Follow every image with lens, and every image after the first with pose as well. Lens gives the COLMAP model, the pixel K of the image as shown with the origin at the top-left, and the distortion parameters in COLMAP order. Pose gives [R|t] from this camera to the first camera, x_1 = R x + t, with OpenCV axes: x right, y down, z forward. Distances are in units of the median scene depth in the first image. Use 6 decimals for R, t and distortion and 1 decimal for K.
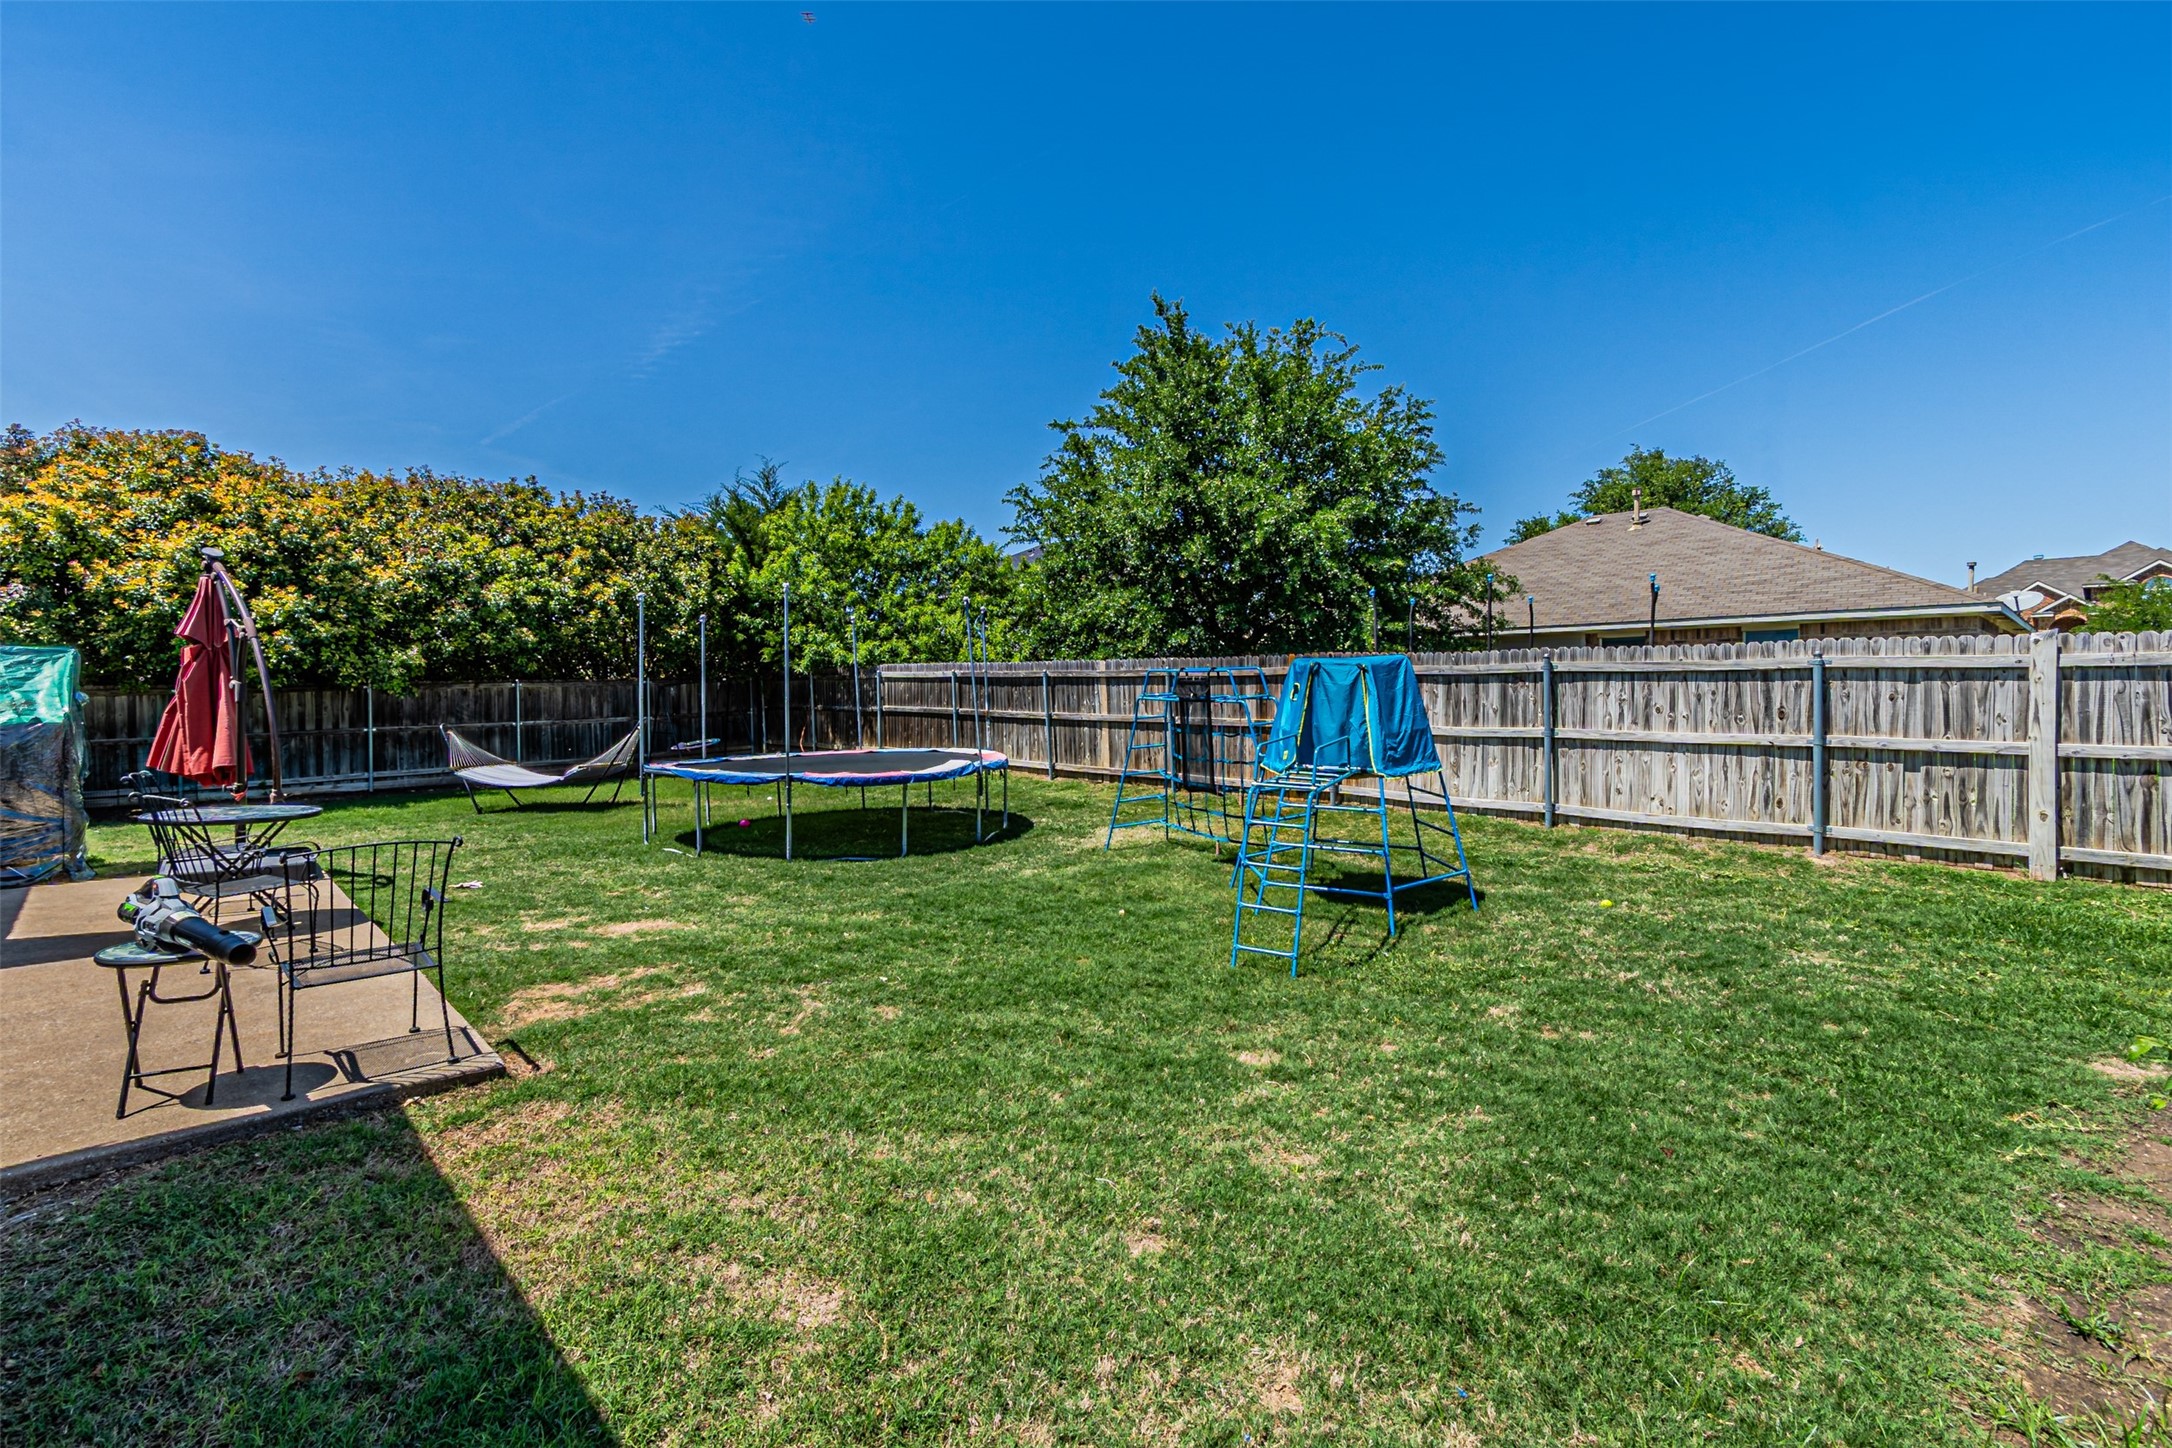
lens RADIAL K [[970.7, 0, 1070.8], [0, 970.7, 705.8], [0, 0, 1]] dist [0.001546, -0.000263]
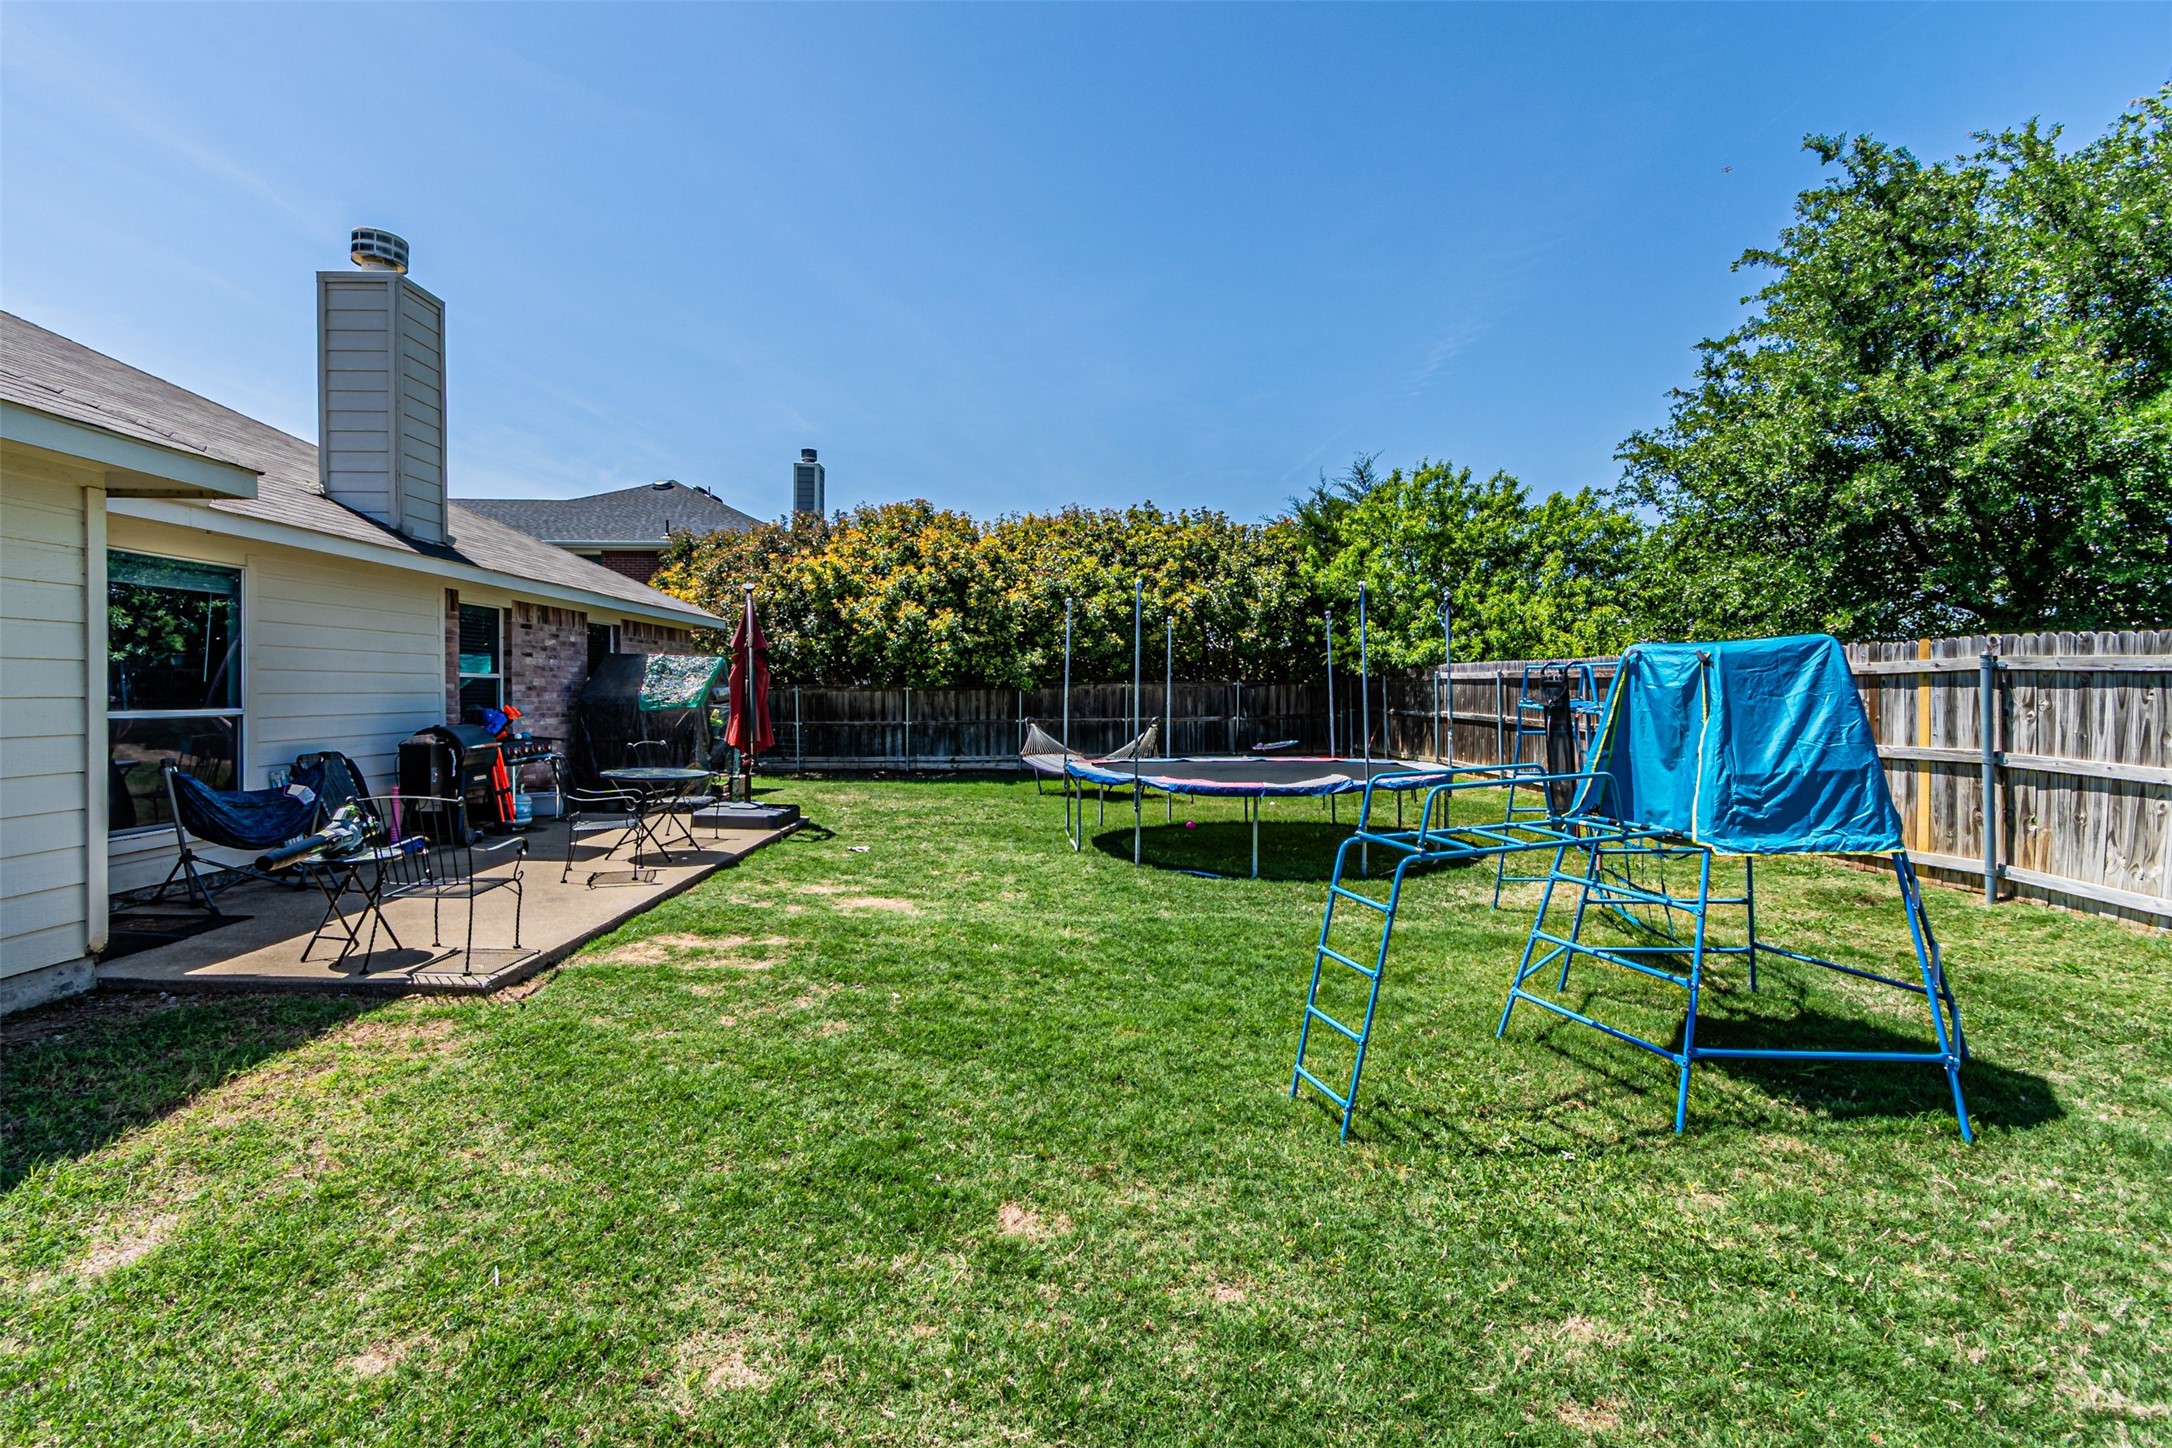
lens RADIAL K [[970.7, 0, 1070.8], [0, 970.7, 705.8], [0, 0, 1]] dist [0.001546, -0.000263]
pose [[0.727861, 0.019064, -0.685460, 0.211544], [-0.021674, 0.999754, 0.004791, -0.002439], [0.685382, 0.011369, 0.728095, 0.160740]]
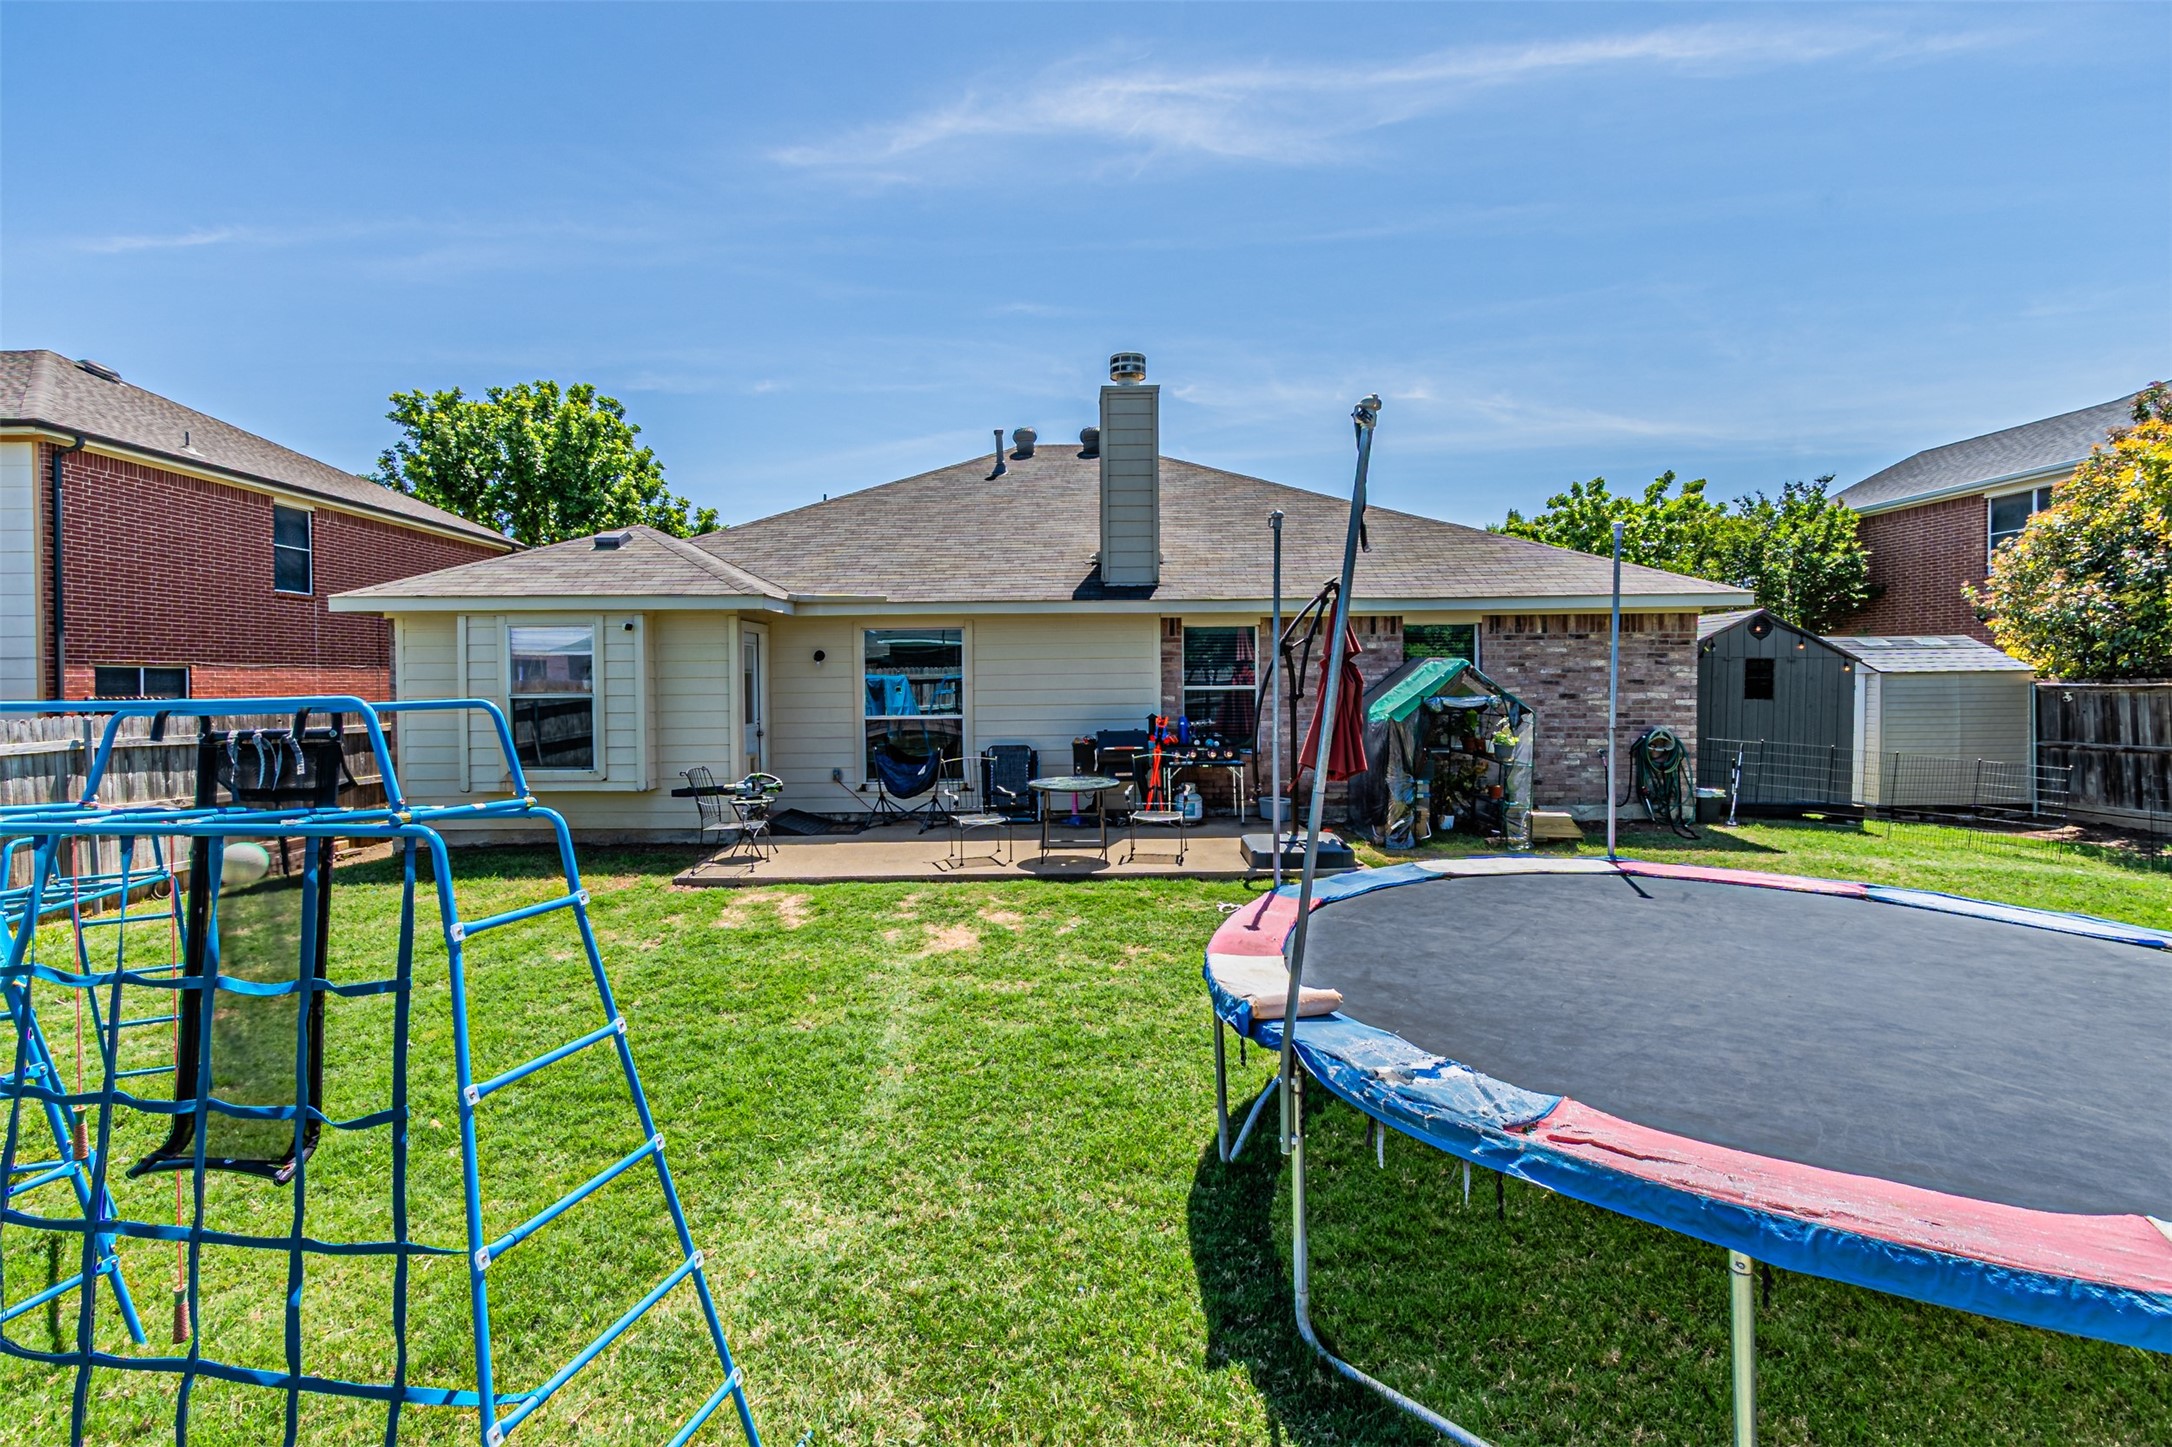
lens RADIAL K [[985.3, 0, 1082.6], [0, 985.3, 686.7], [0, 0, 1]] dist [0.012038, -0.000567]
pose [[-0.701784, 0.015879, -0.712213, 0.087498], [0.001476, 0.999782, 0.020836, -0.028438], [0.712388, 0.013571, -0.701654, 0.840613]]
